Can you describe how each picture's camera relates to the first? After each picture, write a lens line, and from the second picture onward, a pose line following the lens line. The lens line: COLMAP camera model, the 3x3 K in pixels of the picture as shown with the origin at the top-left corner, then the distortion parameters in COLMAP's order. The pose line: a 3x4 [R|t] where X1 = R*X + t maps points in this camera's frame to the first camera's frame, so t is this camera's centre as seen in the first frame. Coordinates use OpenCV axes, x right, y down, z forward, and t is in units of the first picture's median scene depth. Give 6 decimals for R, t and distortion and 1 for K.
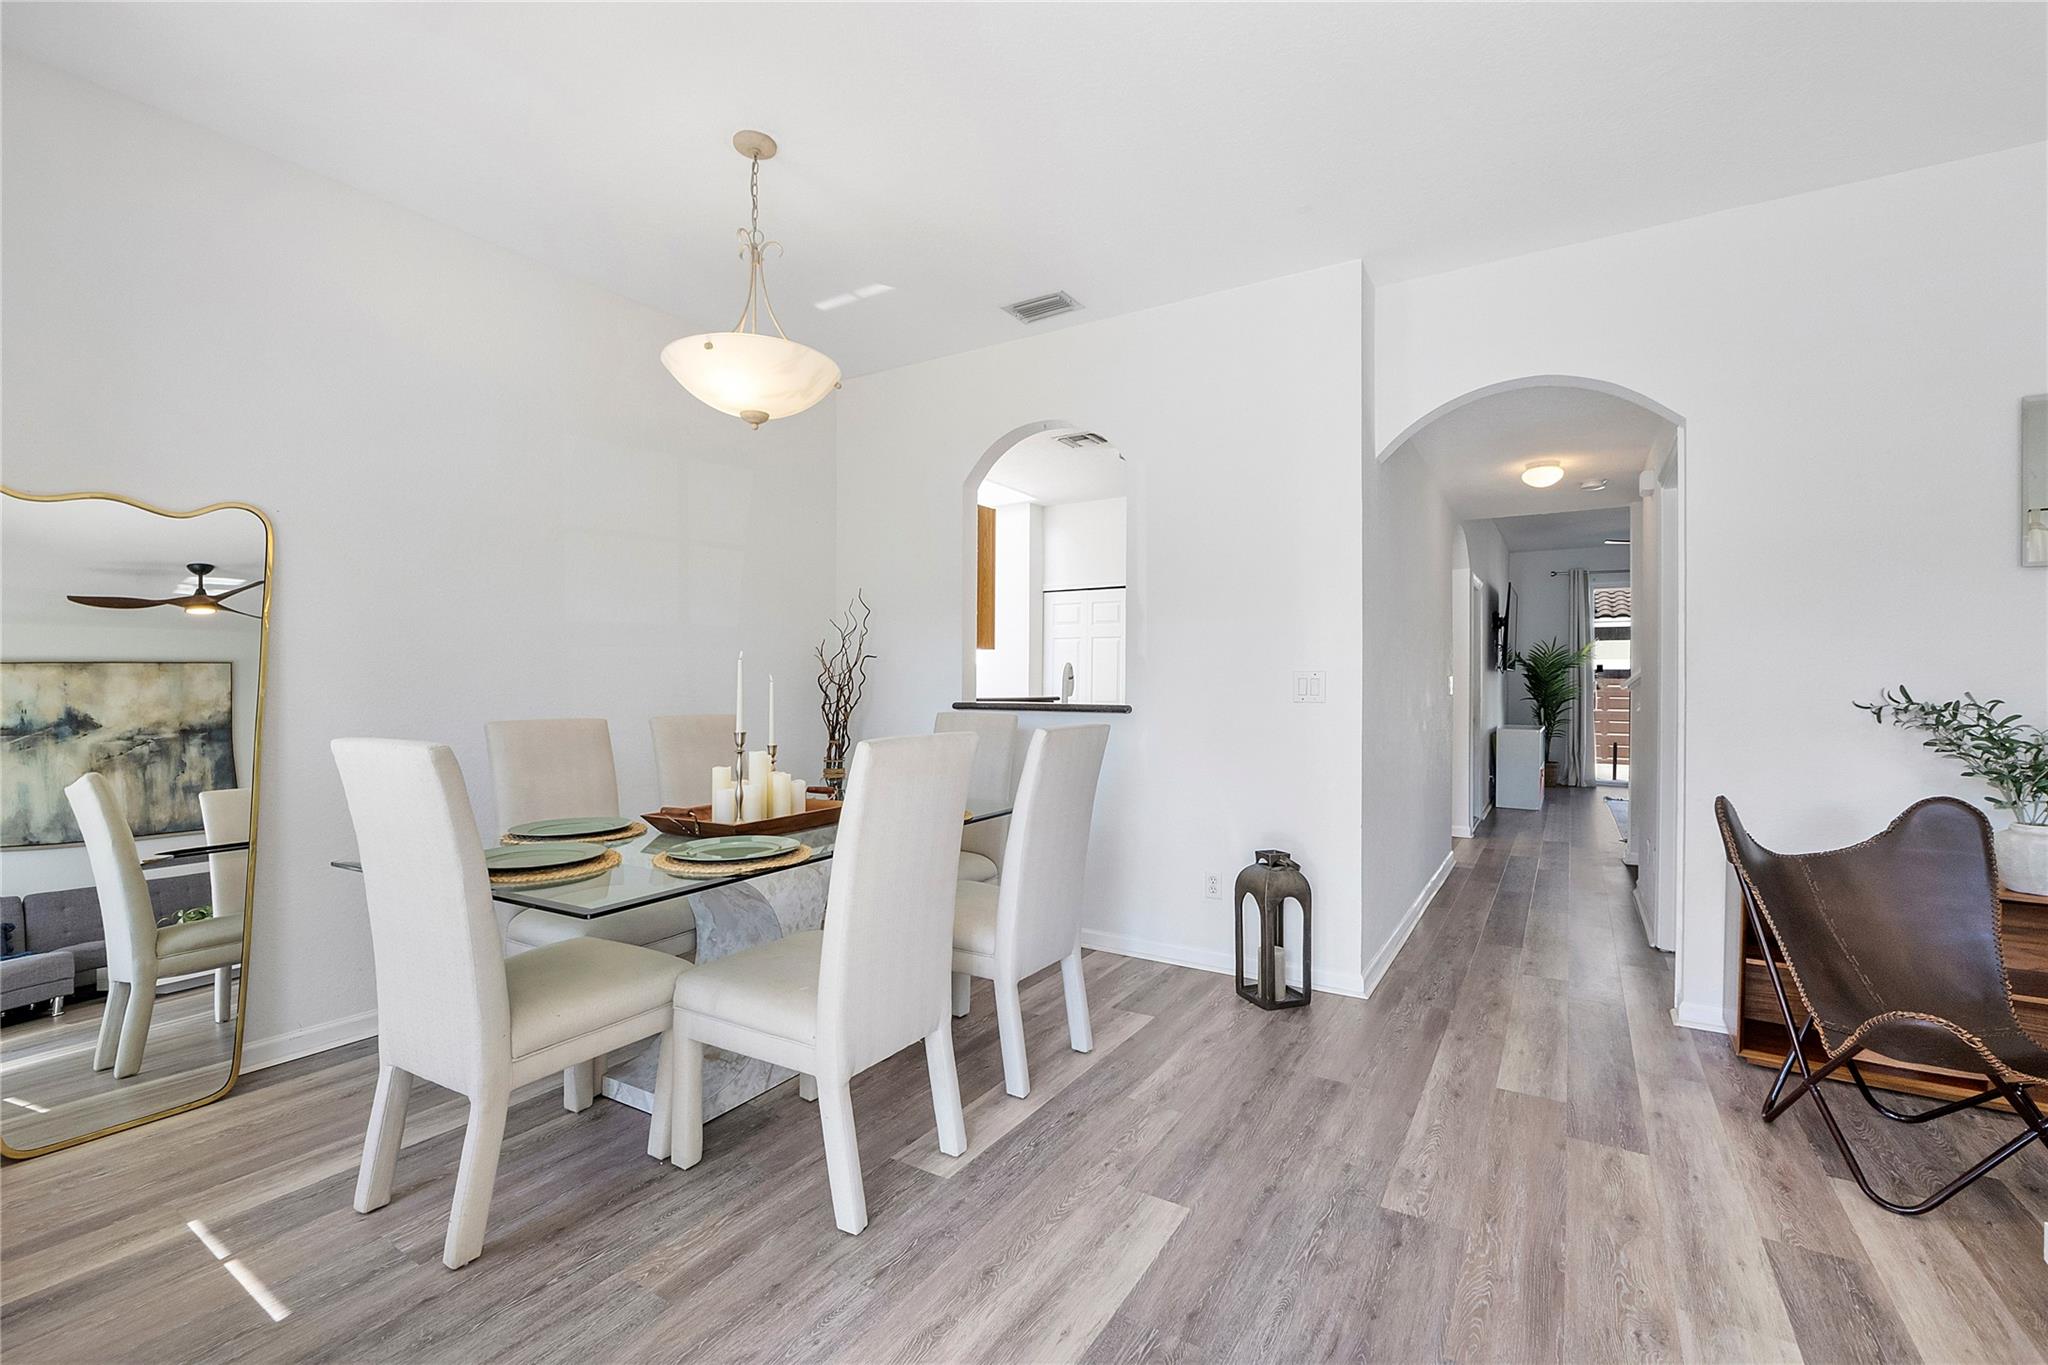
lens RADIAL K [[874.7, 0, 1026.7], [0, 874.7, 690.3], [0, 0, 1]] dist [-0.004211, -0.001183]
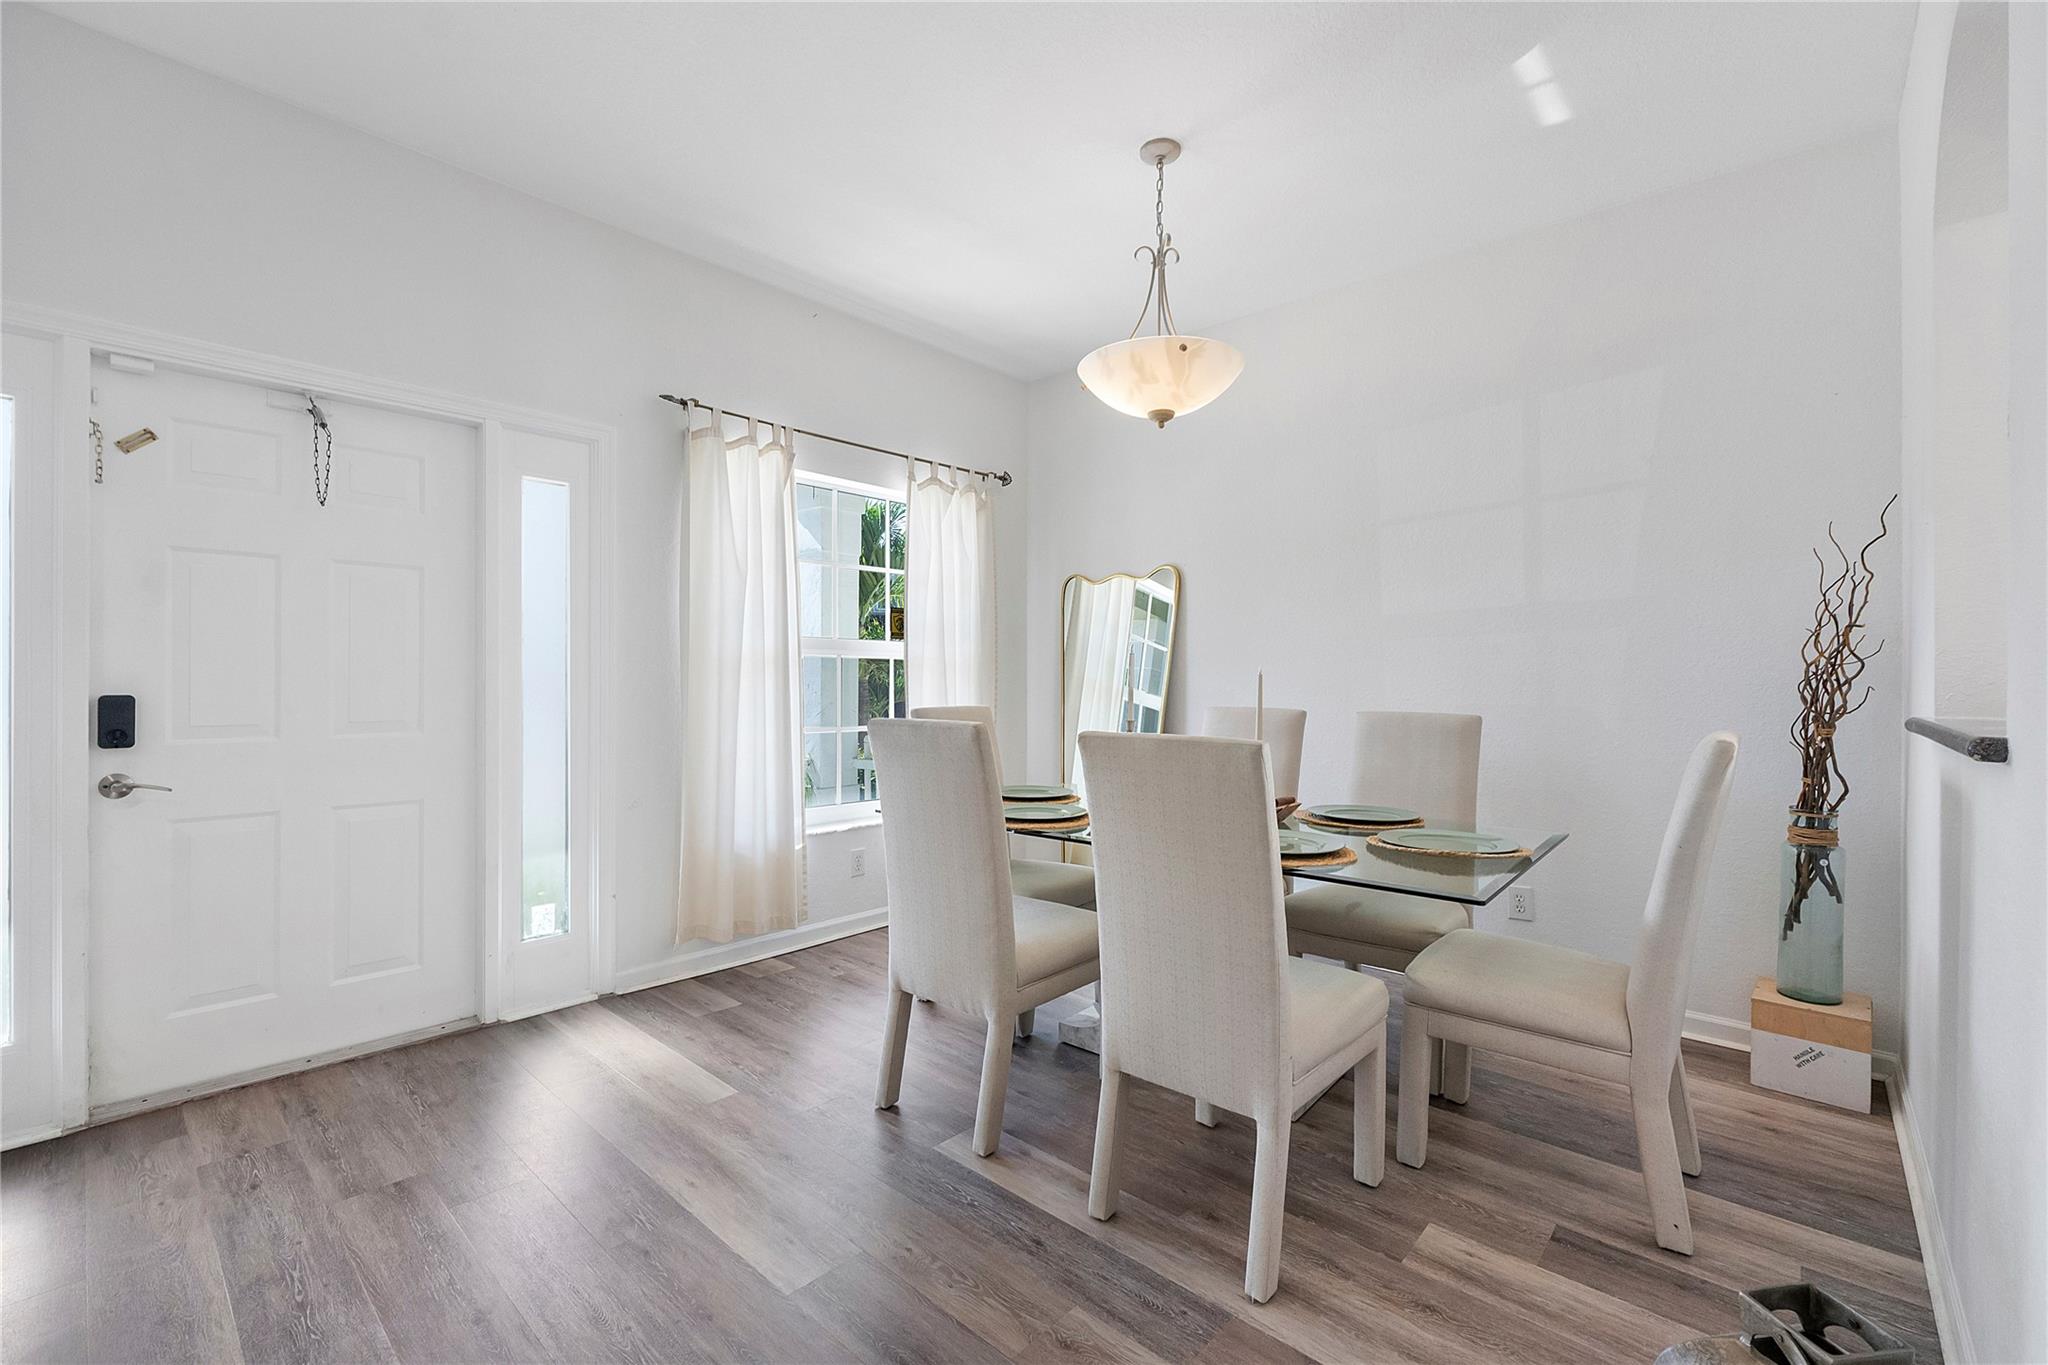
lens RADIAL K [[874.7, 0, 1016.1], [0, 874.7, 681.8], [0, 0, 1]] dist [-0.004211, -0.001183]
pose [[-0.184380, 0.002923, -0.982851, 0.894377], [-0.009934, 0.999939, 0.004837, -0.000763], [0.982805, 0.010656, -0.184340, 1.261200]]
